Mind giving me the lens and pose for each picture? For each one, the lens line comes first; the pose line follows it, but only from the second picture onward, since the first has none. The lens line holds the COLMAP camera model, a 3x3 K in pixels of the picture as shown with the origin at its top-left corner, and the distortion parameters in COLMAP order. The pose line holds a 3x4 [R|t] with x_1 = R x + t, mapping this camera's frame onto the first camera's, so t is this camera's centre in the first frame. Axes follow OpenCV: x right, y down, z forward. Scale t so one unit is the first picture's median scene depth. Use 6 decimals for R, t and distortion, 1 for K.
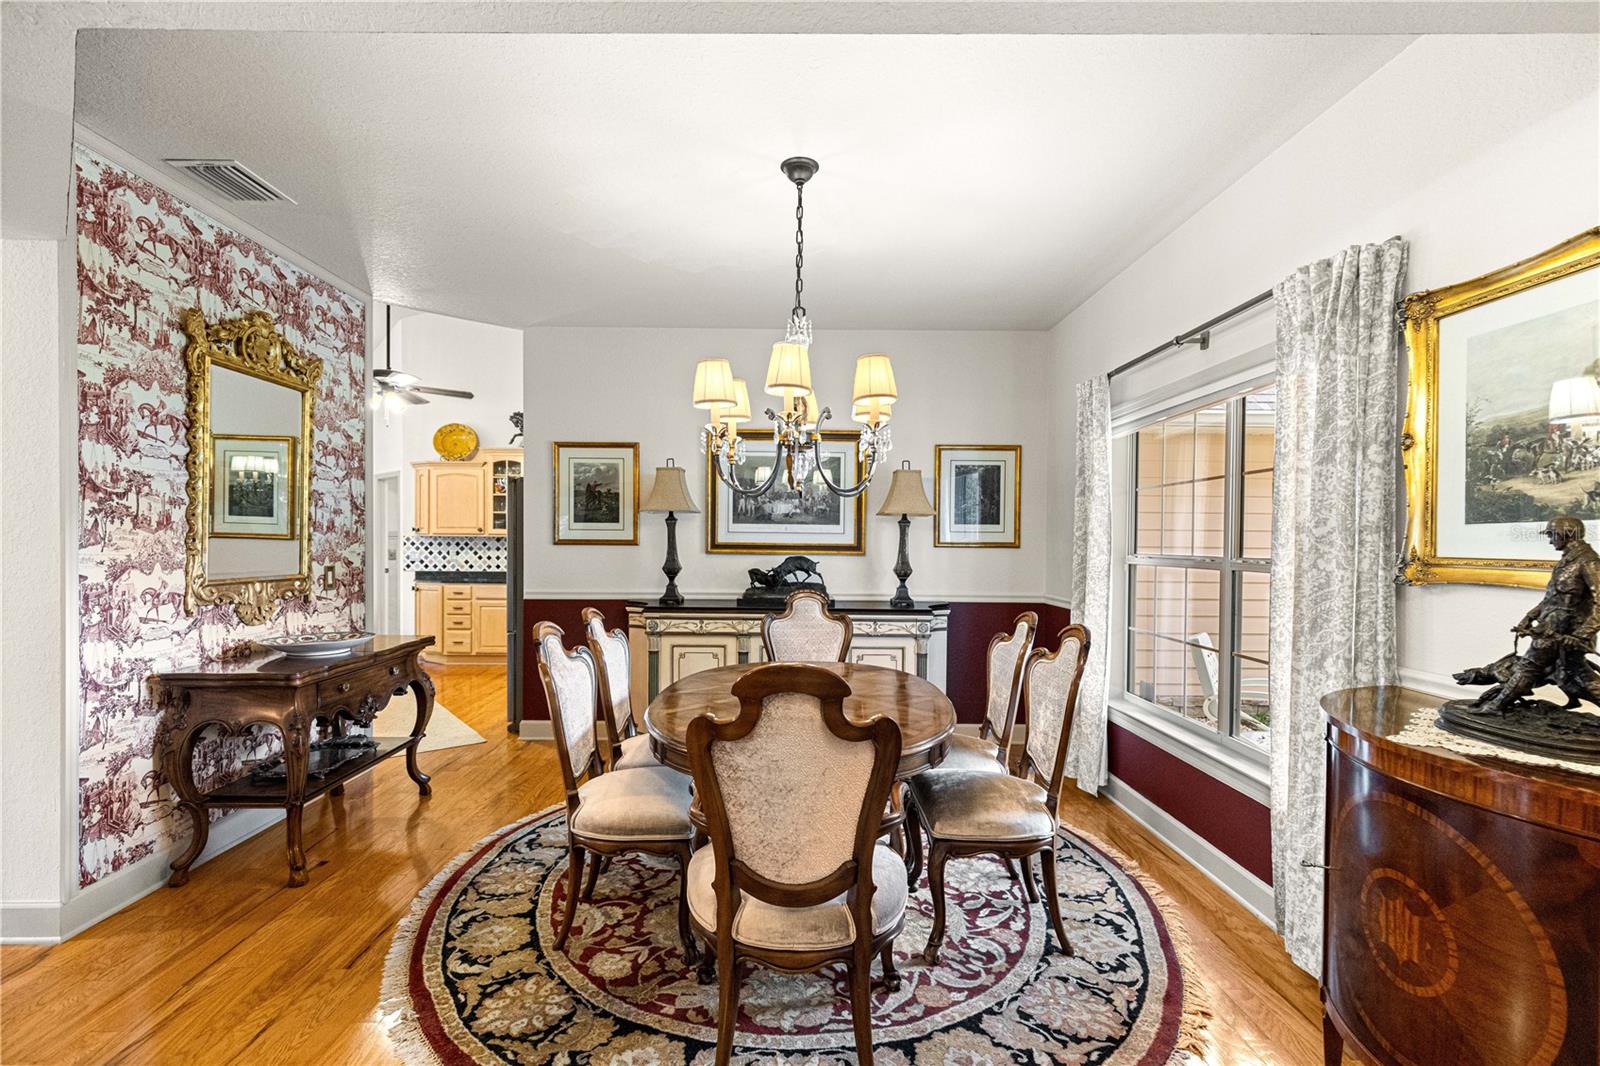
lens RADIAL K [[722.3, 0, 780.9], [0, 722.3, 548.8], [0, 0, 1]] dist [-0.003796, 0.004009]
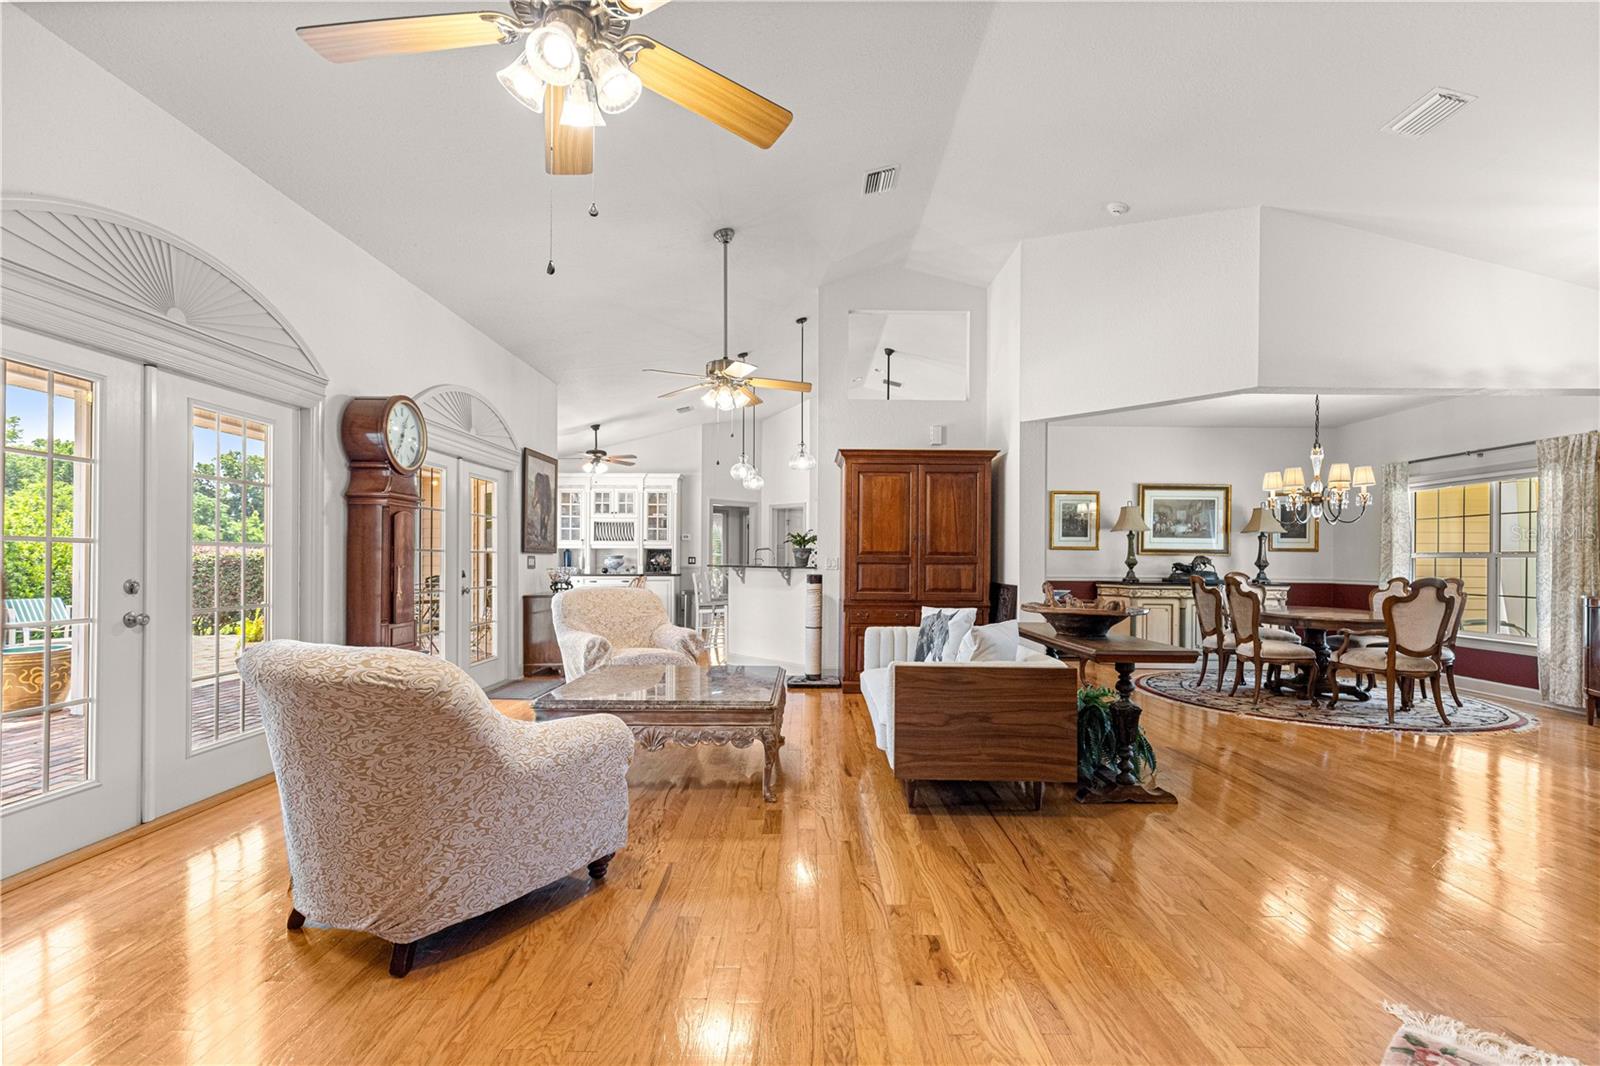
lens RADIAL K [[722.3, 0, 800.6], [0, 722.3, 553.9], [0, 0, 1]] dist [-0.003796, 0.004009]
pose [[0.999991, 0.002248, 0.003476, -1.660831], [-0.002181, 0.999813, -0.019235, 0.071985], [-0.003518, 0.019228, 0.999809, -1.318648]]
